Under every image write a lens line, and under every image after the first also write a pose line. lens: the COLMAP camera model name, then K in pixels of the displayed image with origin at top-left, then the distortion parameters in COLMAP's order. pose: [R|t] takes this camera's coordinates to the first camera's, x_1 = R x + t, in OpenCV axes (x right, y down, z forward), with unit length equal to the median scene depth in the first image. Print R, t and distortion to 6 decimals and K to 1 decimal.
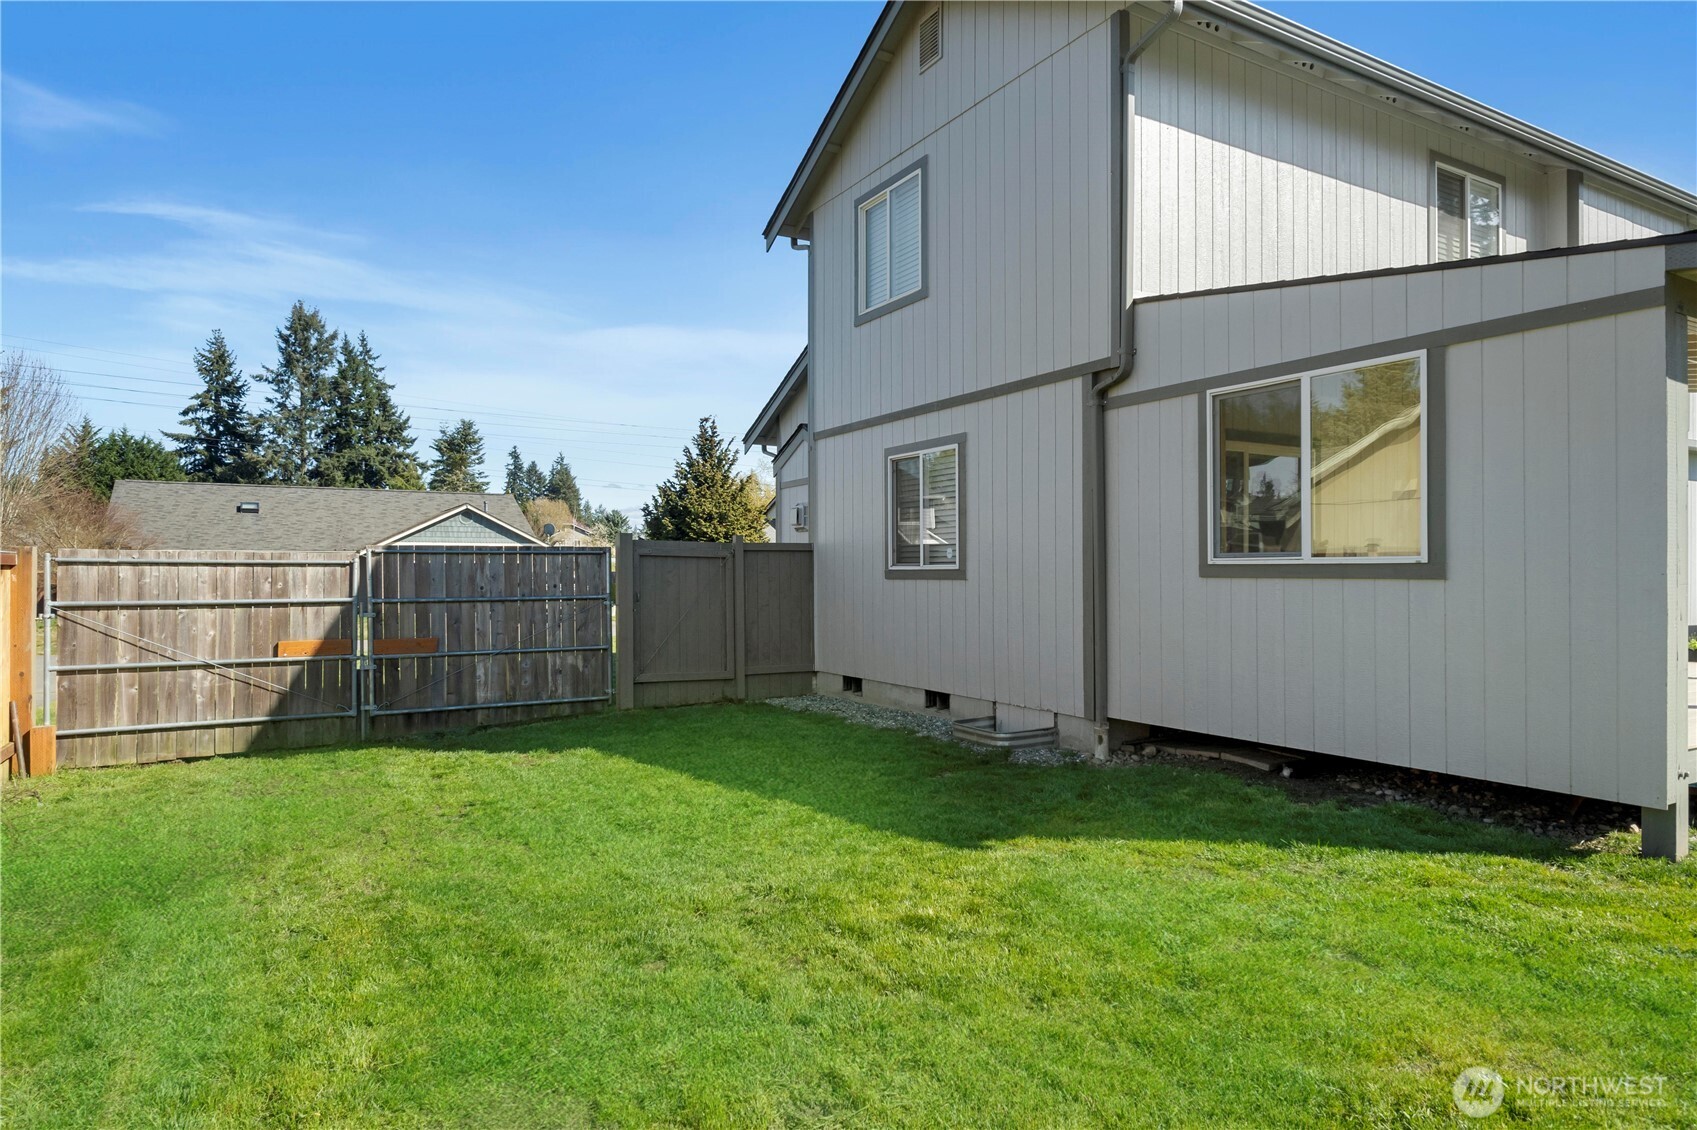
lens RADIAL K [[994.9, 0, 848.3], [0, 994.9, 585.4], [0, 0, 1]] dist [0.004412, -0.000171]
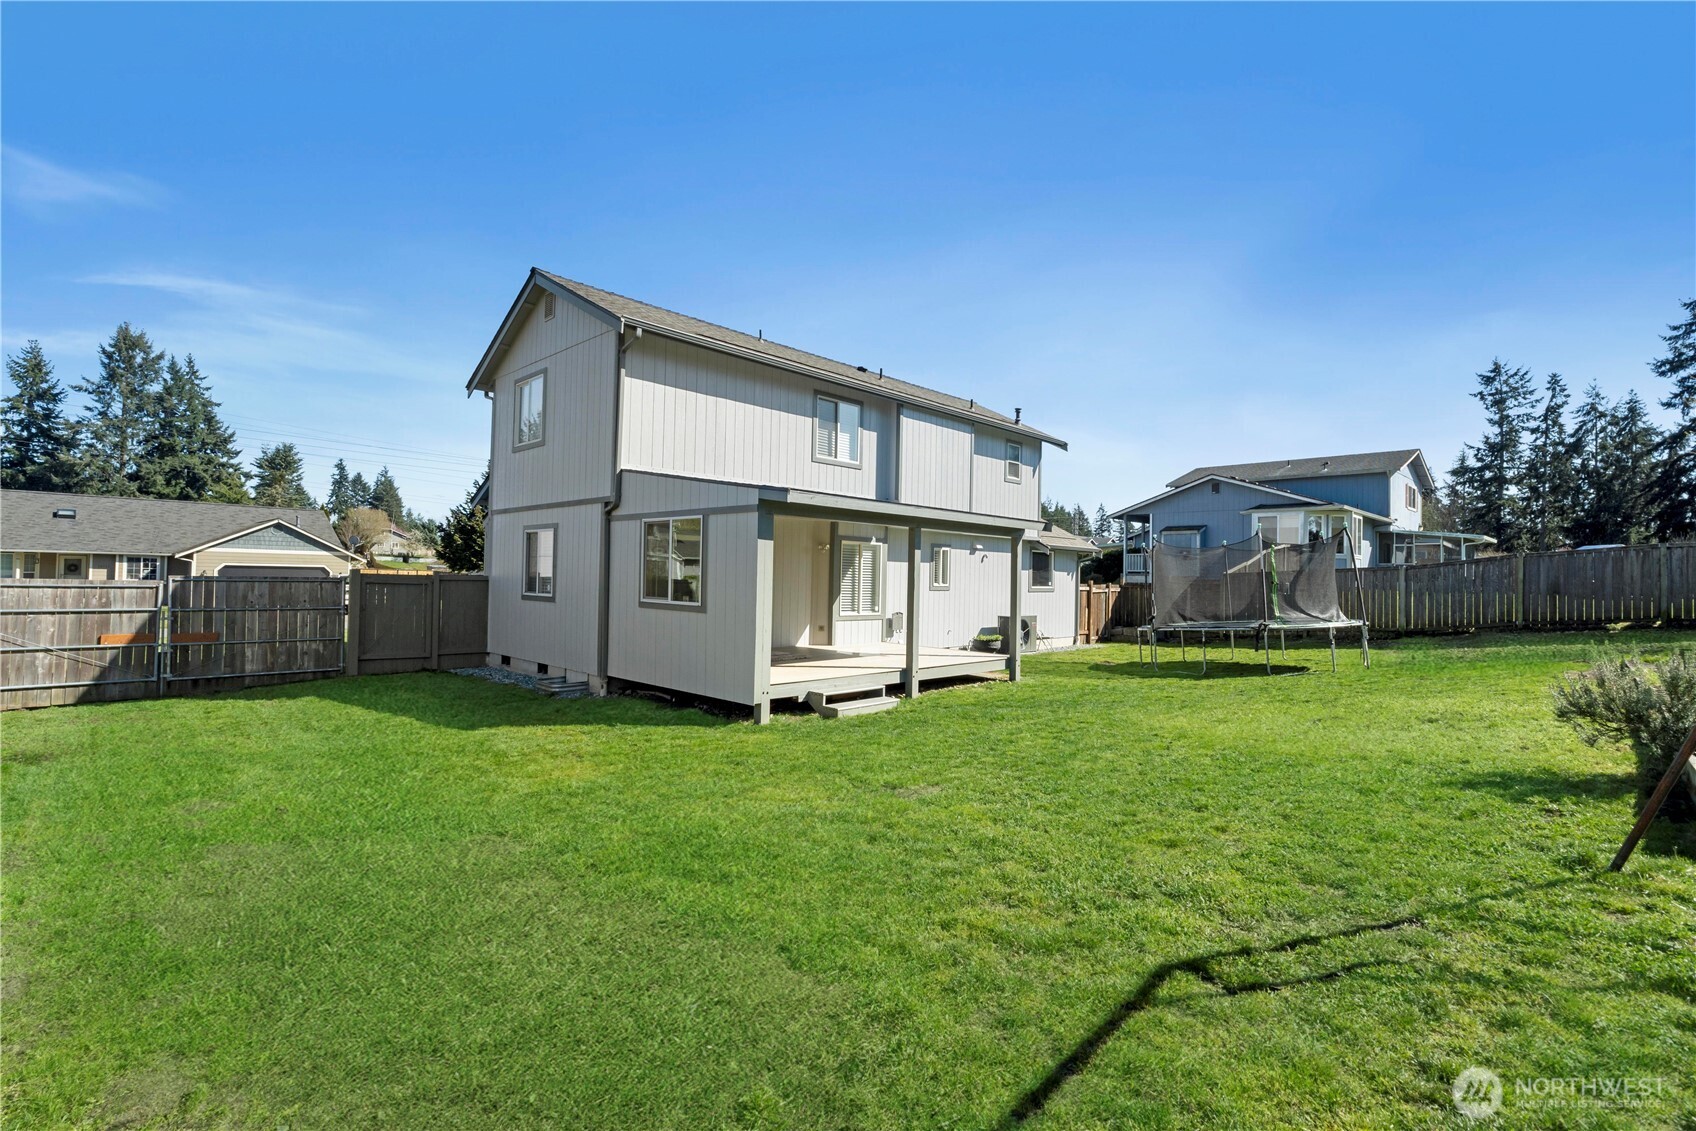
lens RADIAL K [[768.9, 0, 848.0], [0, 768.9, 565.5], [0, 0, 1]] dist [-0.002551, 0.000657]
pose [[0.966035, 0.026514, 0.257046, 0.053116], [-0.019952, 0.999406, -0.028103, -0.008776], [-0.257639, 0.022020, 0.965990, -0.099859]]
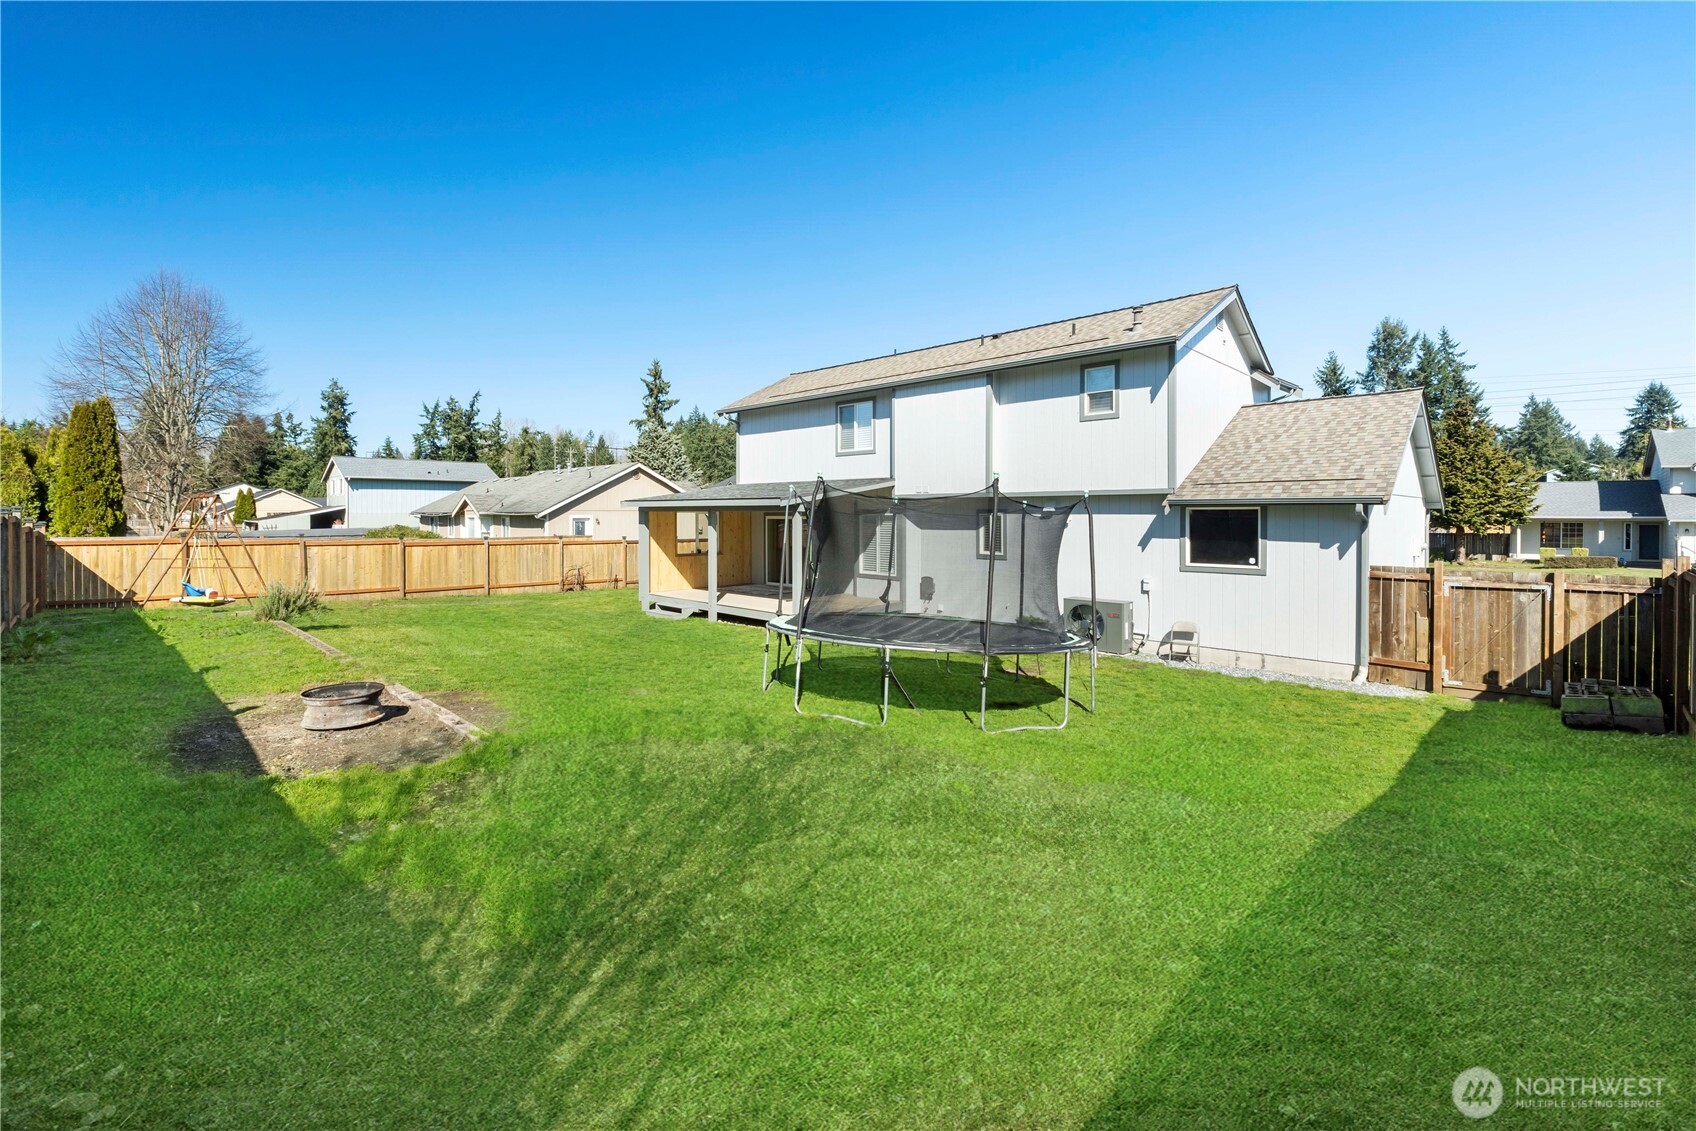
lens RADIAL K [[724.3, 0, 848.0], [0, 724.3, 565.5], [0, 0, 1]] dist [0.000141, -0.000011]
pose [[0.277109, 0.070823, -0.958225, 0.480157], [-0.014530, 0.997475, 0.069522, -0.026964], [0.960729, -0.005342, 0.277438, 0.091814]]
